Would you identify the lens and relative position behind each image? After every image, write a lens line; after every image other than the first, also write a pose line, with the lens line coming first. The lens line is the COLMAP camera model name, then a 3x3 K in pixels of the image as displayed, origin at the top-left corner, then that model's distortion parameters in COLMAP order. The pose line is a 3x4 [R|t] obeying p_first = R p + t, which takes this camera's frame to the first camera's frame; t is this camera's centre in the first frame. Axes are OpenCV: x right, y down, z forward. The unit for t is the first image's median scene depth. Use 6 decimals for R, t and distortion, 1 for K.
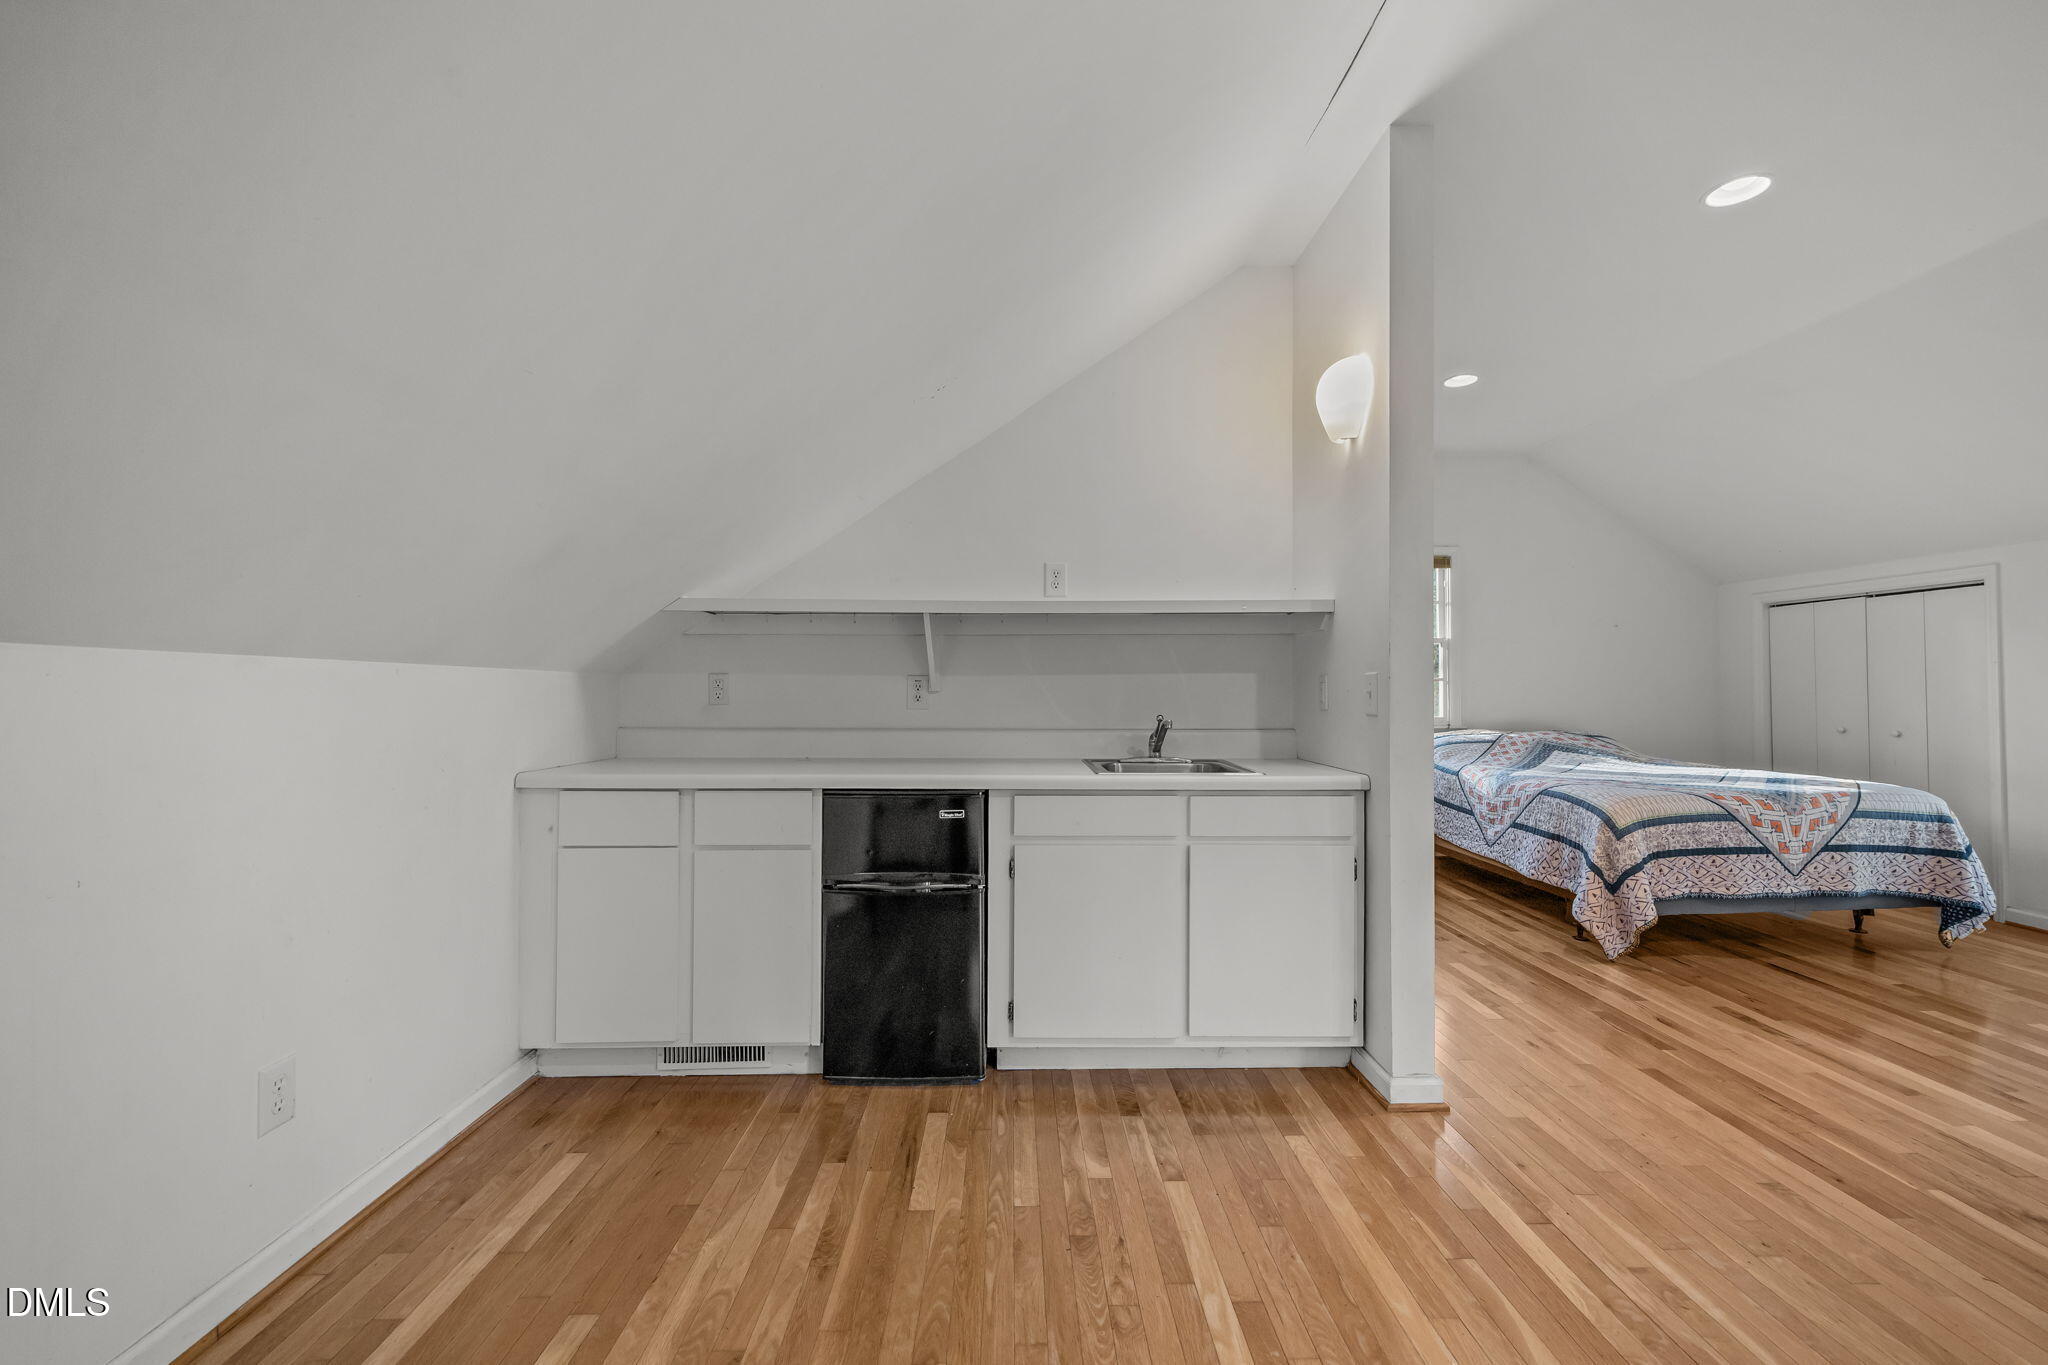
lens RADIAL K [[850.0, 0, 1024.8], [0, 850.0, 683.2], [0, 0, 1]] dist [-0.000803, -0.000211]
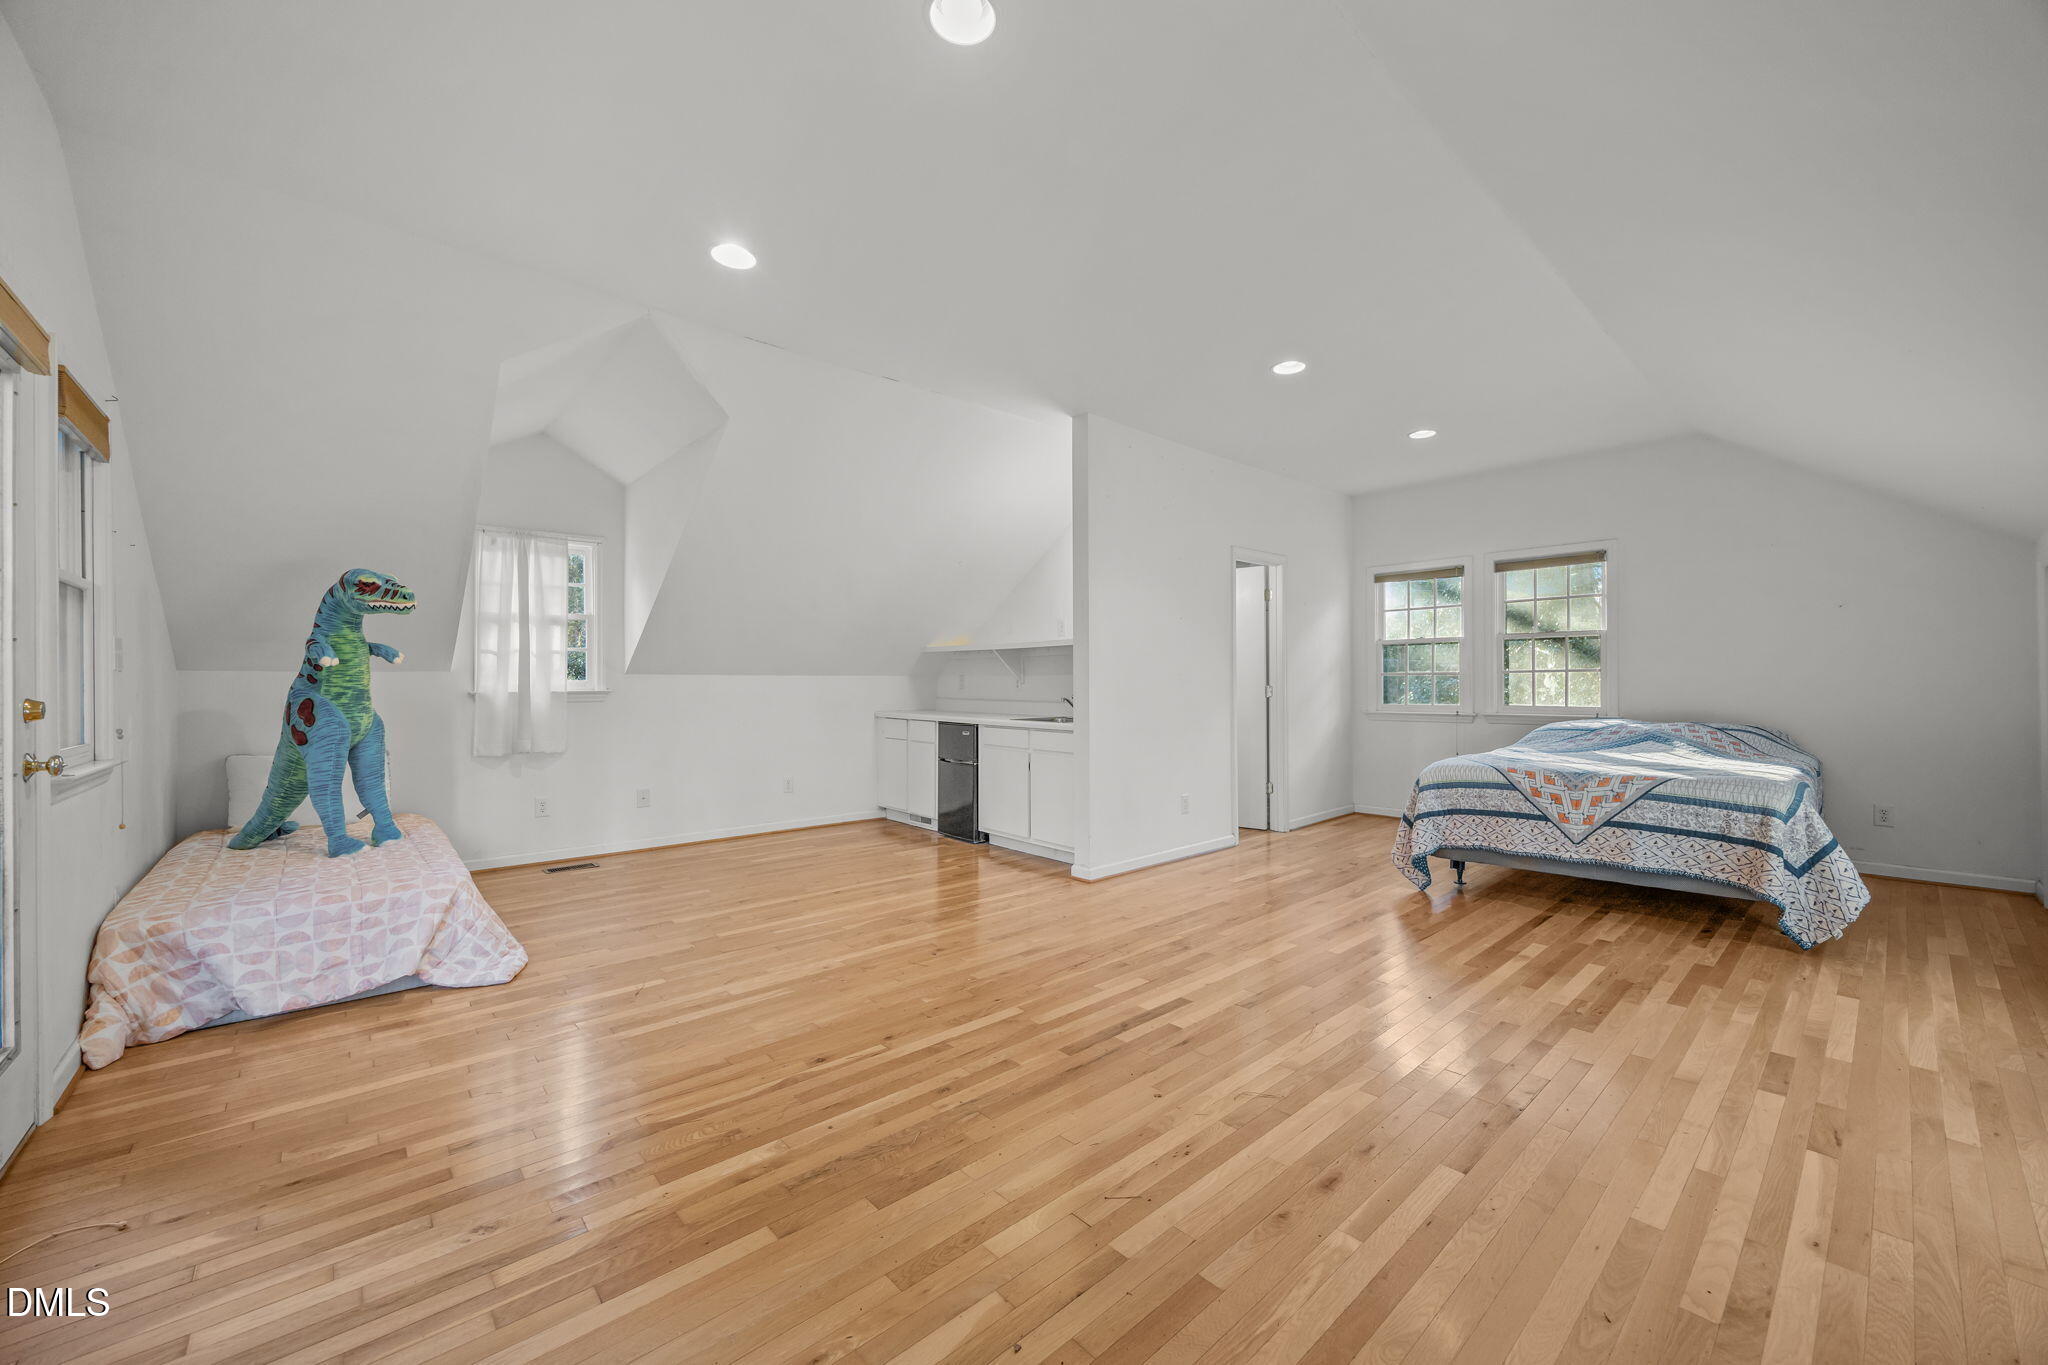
lens RADIAL K [[778.6, 0, 1023.9], [0, 778.6, 685.0], [0, 0, 1]] dist [-0.006253, -0.000834]
pose [[0.646792, -0.001204, -0.762665, 1.223333], [0.006527, 0.999971, 0.003957, 0.003839], [0.762638, -0.007537, 0.646781, -0.240893]]
